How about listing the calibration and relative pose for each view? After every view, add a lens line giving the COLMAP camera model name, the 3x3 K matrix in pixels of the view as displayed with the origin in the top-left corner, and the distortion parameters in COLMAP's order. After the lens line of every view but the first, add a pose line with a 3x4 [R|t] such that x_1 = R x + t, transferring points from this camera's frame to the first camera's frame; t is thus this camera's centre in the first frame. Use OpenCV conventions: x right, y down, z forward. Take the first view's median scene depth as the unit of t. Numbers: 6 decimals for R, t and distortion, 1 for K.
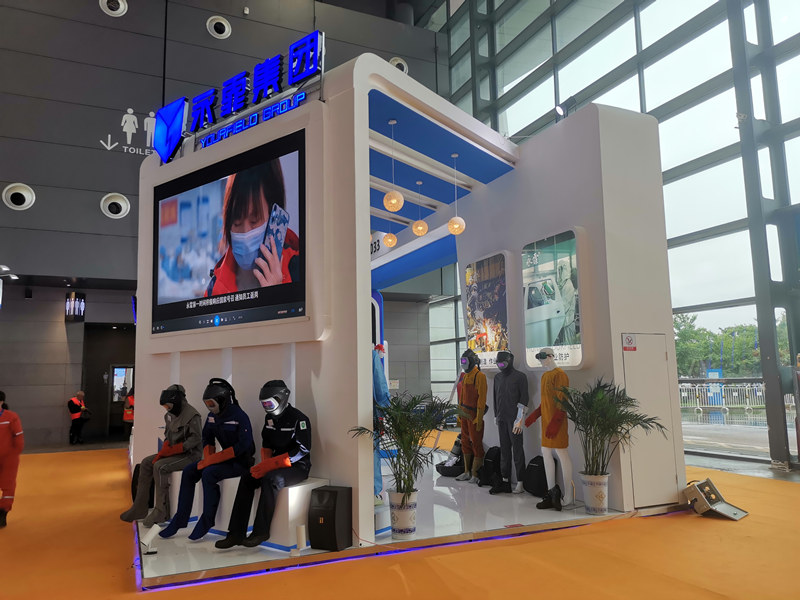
lens RADIAL K [[595.6, 0, 398.1], [0, 595.6, 299.3], [0, 0, 1]] dist [0.072988, -0.070402]
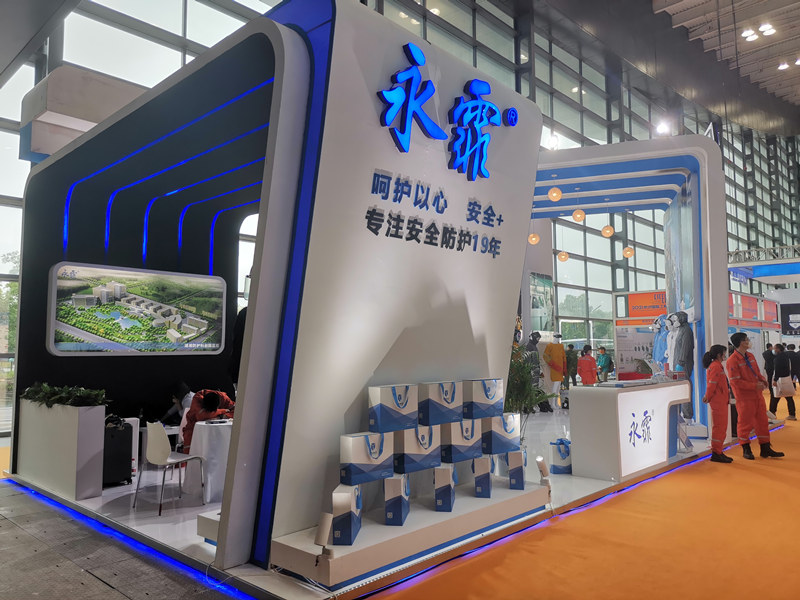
lens RADIAL K [[595.6, 0, 403.9], [0, 595.6, 302.7], [0, 0, 1]] dist [0.072988, -0.070402]
pose [[-0.383635, 0.093005, 0.918789, -1.356583], [-0.111096, 0.983042, -0.145897, 0.321698], [-0.916778, -0.158045, -0.366797, 2.145659]]
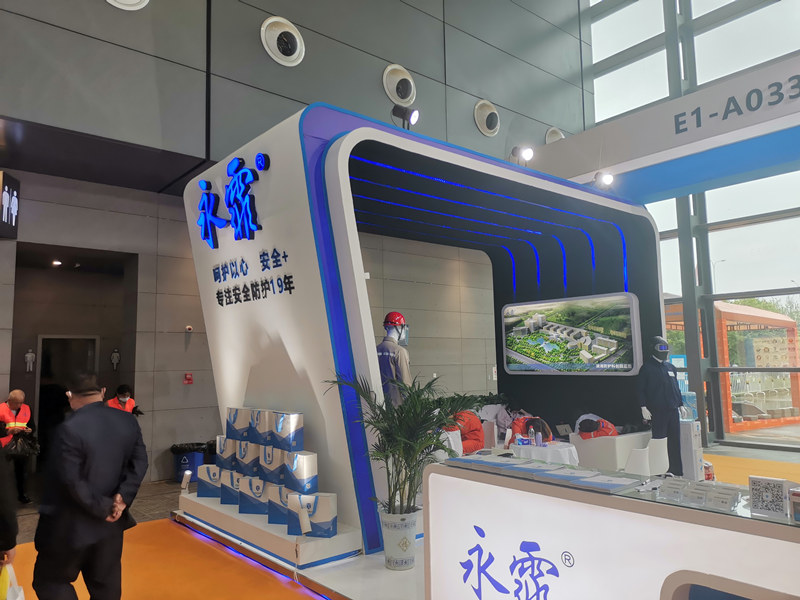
lens RADIAL K [[595.6, 0, 394.1], [0, 595.6, 302.2], [0, 0, 1]] dist [0.072988, -0.070402]
pose [[0.964104, 0.029496, 0.263883, -0.826410], [-0.036909, 0.999050, 0.023177, 0.144901], [-0.262949, -0.032085, 0.964276, 1.079307]]
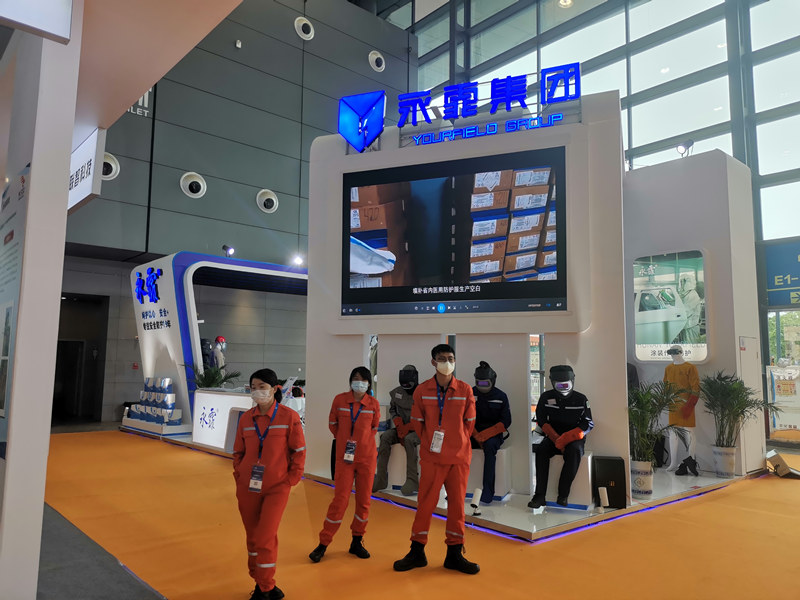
lens RADIAL K [[595.6, 0, 395.4], [0, 595.6, 301.7], [0, 0, 1]] dist [0.072988, -0.070402]
pose [[0.957196, 0.060676, 0.283010, -0.631035], [-0.067672, 0.997595, 0.015001, 0.012399], [-0.281419, -0.033511, 0.959000, -0.012431]]
